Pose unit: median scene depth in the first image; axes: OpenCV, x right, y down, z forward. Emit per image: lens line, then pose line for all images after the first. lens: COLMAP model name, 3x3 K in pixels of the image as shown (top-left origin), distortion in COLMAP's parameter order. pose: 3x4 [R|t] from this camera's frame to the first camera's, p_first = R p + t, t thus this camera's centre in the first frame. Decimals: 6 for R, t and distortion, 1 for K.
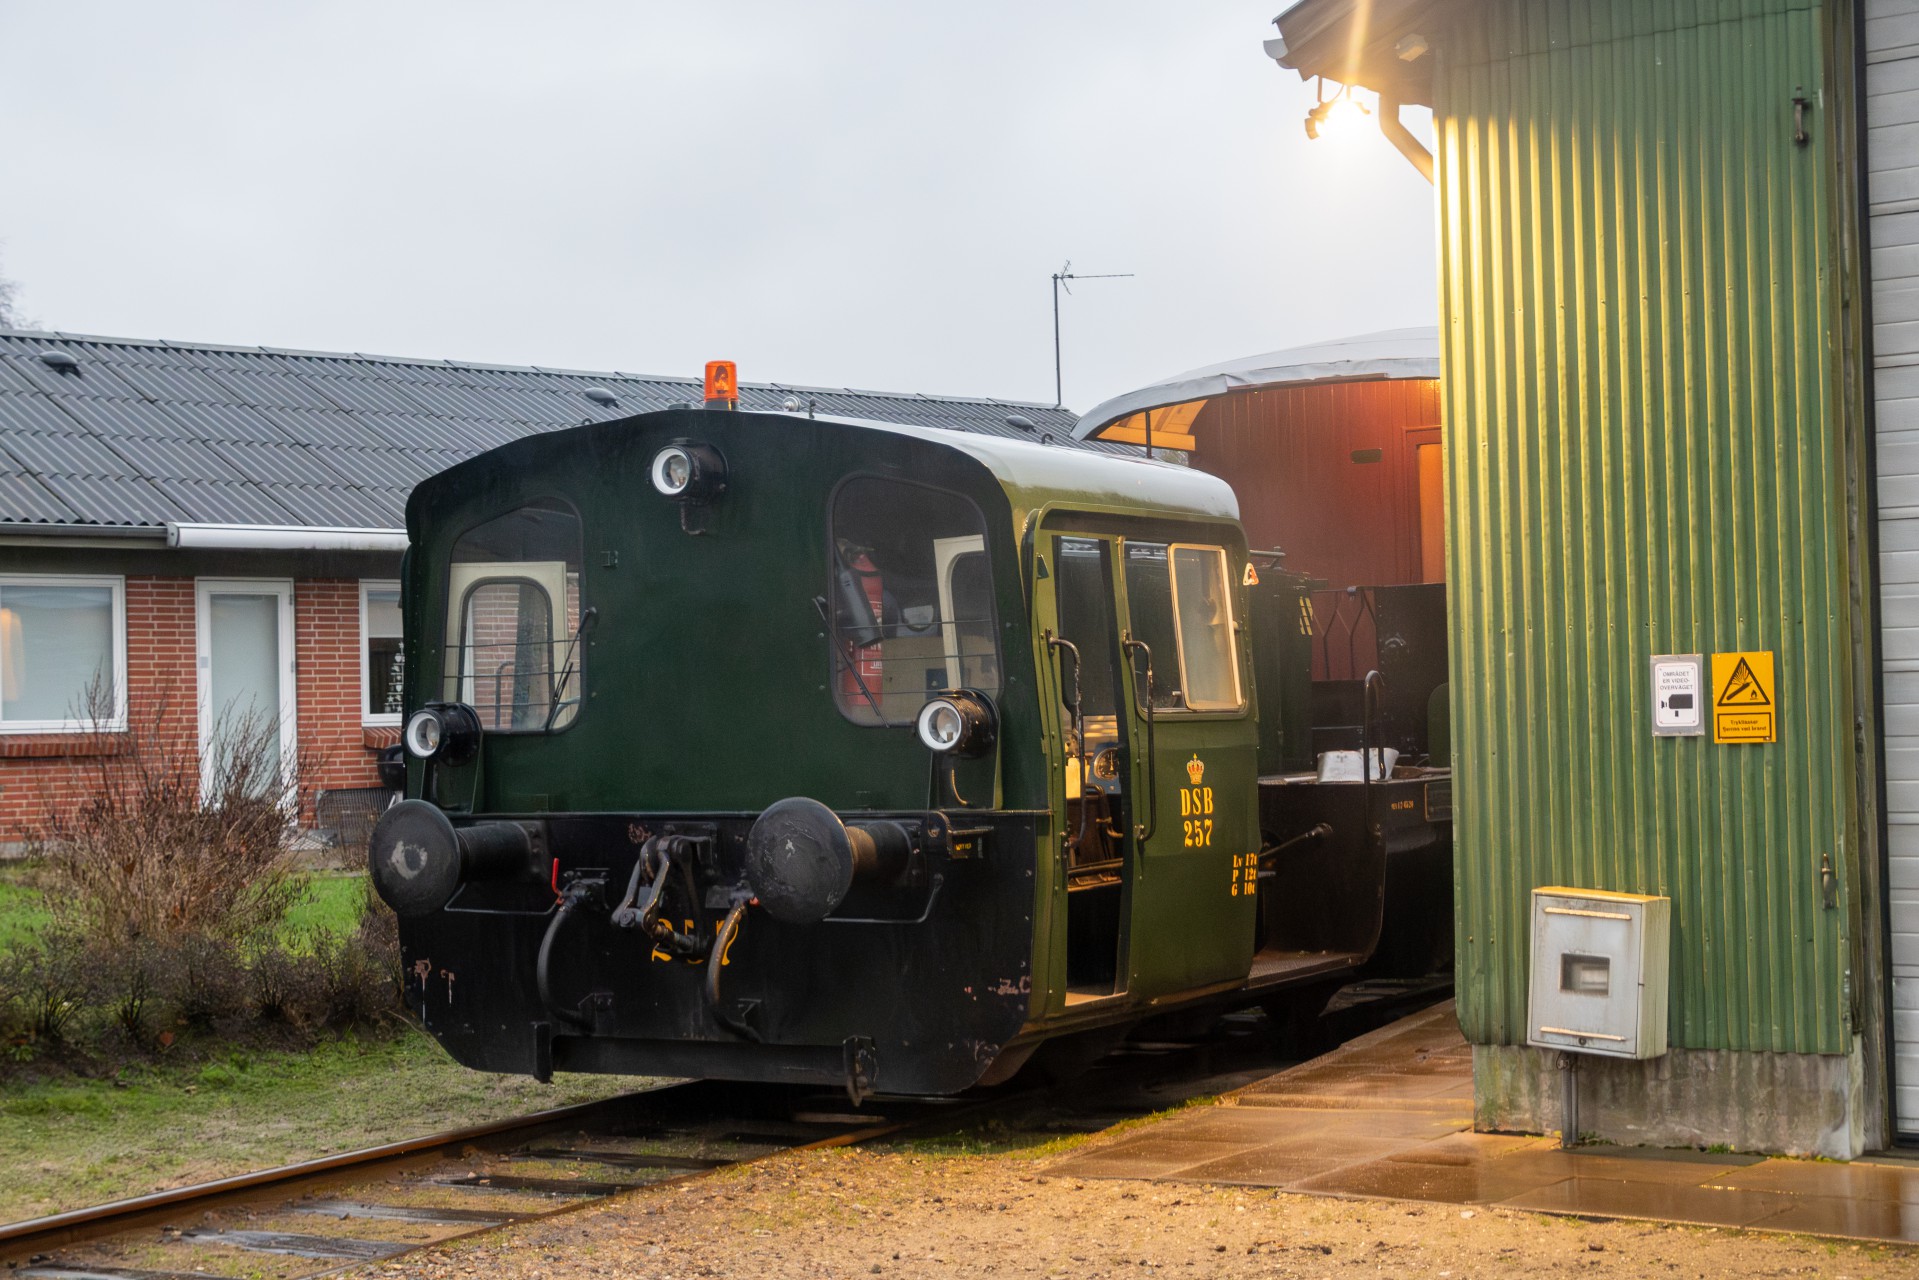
lens RADIAL K [[3686.5, 0, 959.5], [0, 3686.5, 640.0], [0, 0, 1]] dist [-0.010282, -0.002382]
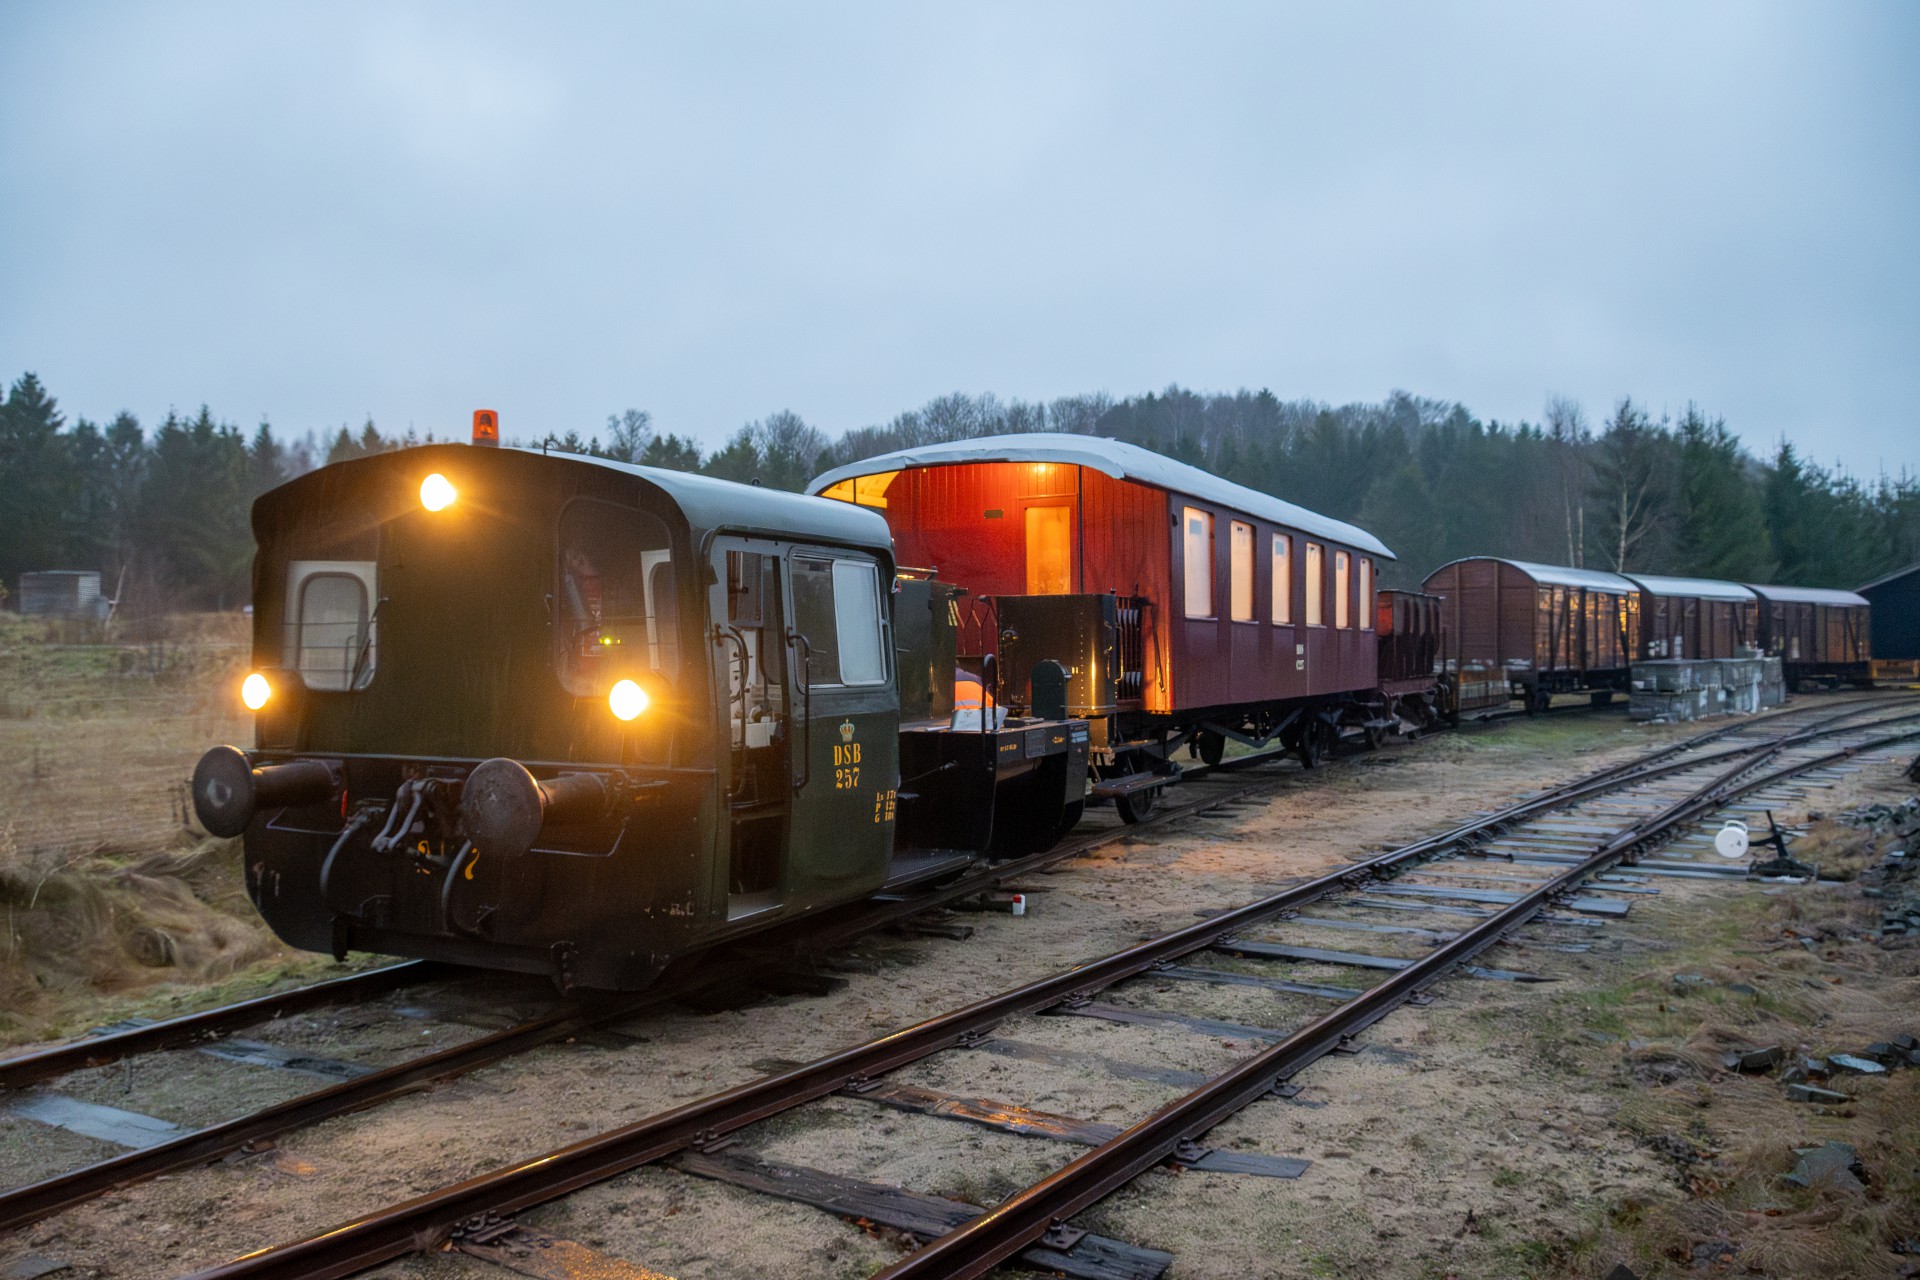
lens RADIAL K [[1466.3, 0, 960.0], [0, 1466.3, 640.0], [0, 0, 1]] dist [-0.002853, -0.000501]
pose [[0.997766, 0.022482, 0.062914, 0.071539], [-0.023386, 0.999633, 0.013669, -0.005865], [-0.062584, -0.015110, 0.997925, 0.473953]]
